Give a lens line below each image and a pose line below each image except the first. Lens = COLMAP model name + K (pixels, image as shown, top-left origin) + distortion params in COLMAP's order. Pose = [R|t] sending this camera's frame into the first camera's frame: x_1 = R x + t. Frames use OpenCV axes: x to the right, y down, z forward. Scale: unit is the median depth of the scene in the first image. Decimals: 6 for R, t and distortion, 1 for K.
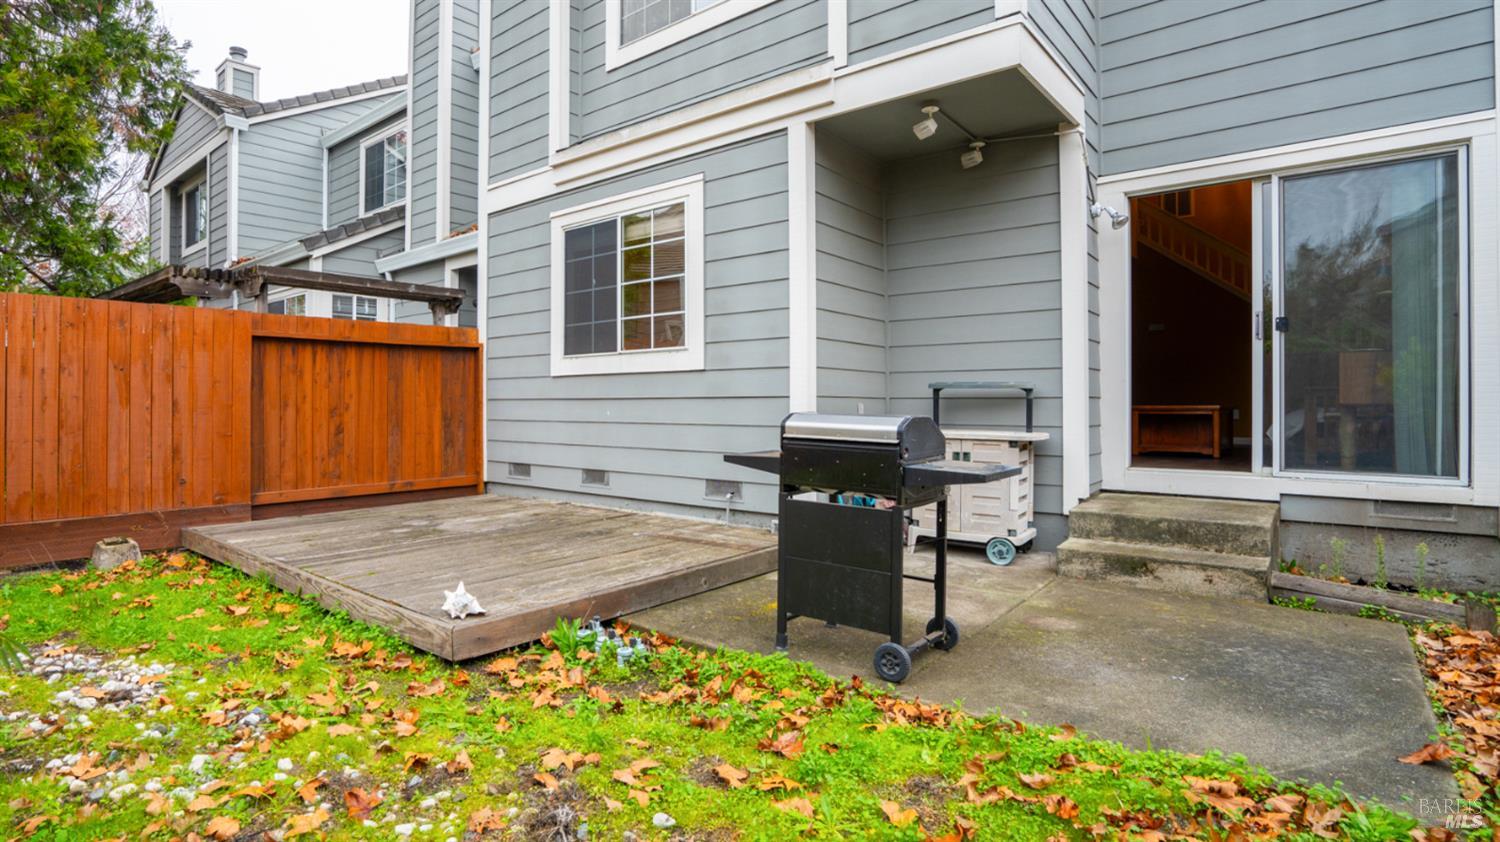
lens RADIAL K [[751.0, 0, 747.6], [0, 751.0, 391.8], [0, 0, 1]] dist [-0.018451, 0.000200]
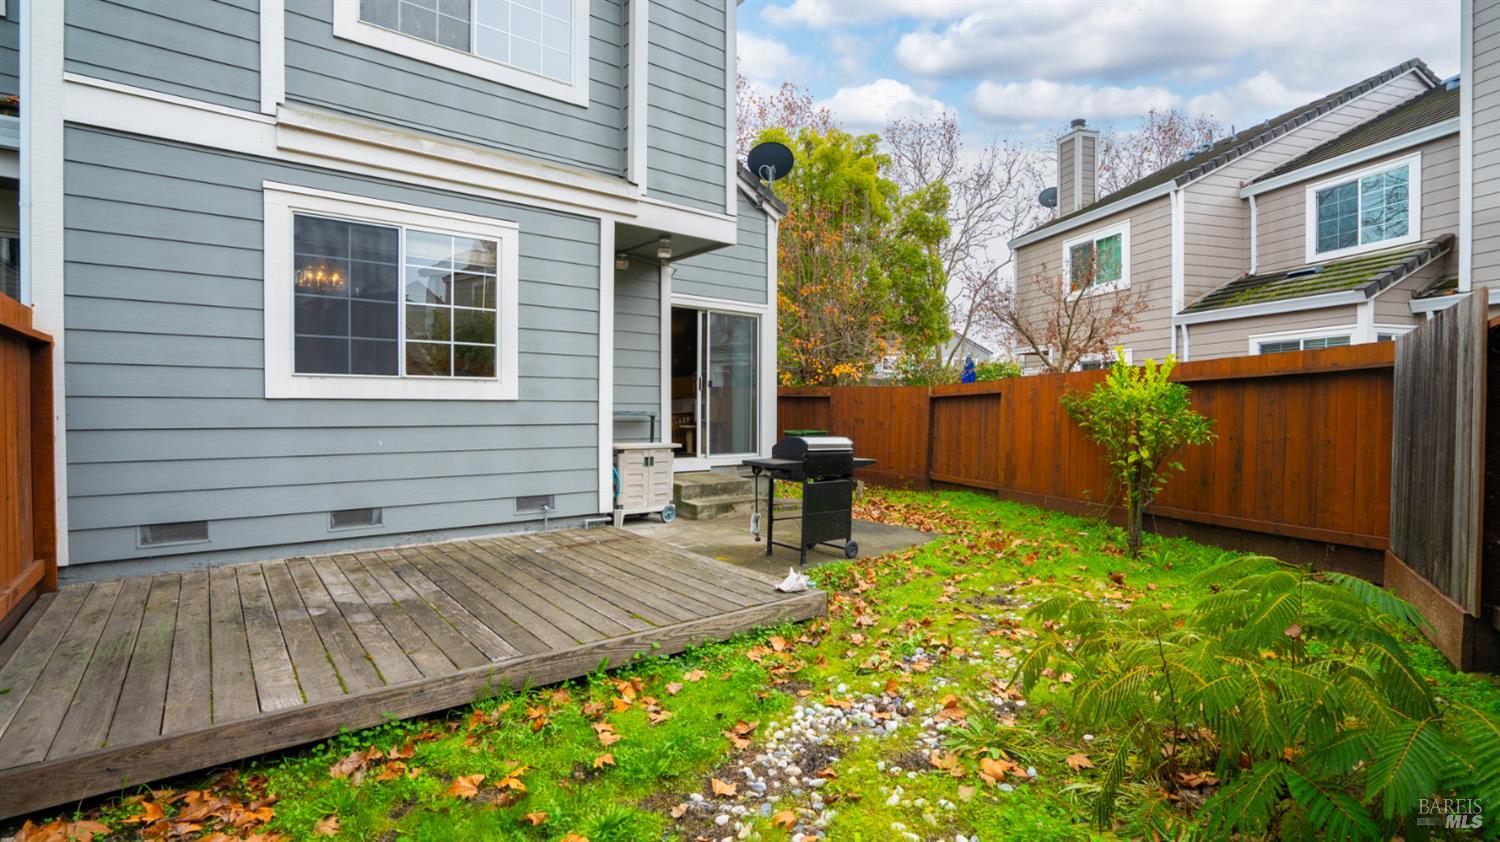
lens RADIAL K [[672.7, 0, 750.9], [0, 672.7, 408.2], [0, 0, 1]] dist [-0.001522, 0.000536]
pose [[0.225813, 0.004005, 0.974162, -0.867952], [-0.021465, 0.999769, 0.000865, -0.023144], [-0.973934, -0.021105, 0.225847, 0.393532]]
